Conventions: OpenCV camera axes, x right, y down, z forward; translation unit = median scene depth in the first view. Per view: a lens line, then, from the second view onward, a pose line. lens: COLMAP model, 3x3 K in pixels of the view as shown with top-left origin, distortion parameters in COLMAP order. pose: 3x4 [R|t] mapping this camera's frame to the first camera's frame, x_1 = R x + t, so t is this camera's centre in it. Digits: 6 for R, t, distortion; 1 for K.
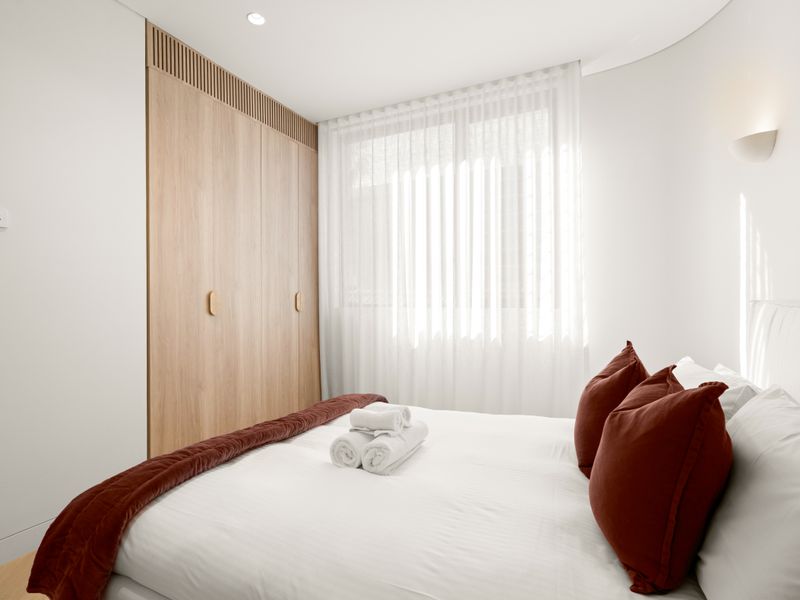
lens RADIAL K [[401.6, 0, 400.0], [0, 401.6, 300.0], [0, 0, 1]] dist [-0.002126, 0.000242]
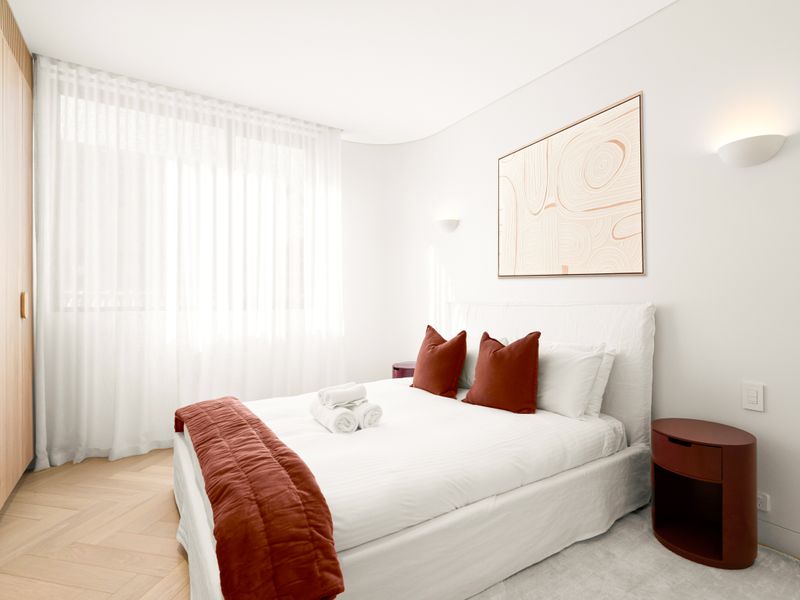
lens RADIAL K [[401.6, 0, 400.0], [0, 401.6, 300.0], [0, 0, 1]] dist [-0.002126, 0.000242]
pose [[0.528684, 0.010420, 0.848755, -0.570333], [0.003075, 0.999895, -0.014191, 0.010163], [-0.848813, 0.010112, 0.528596, 0.101228]]
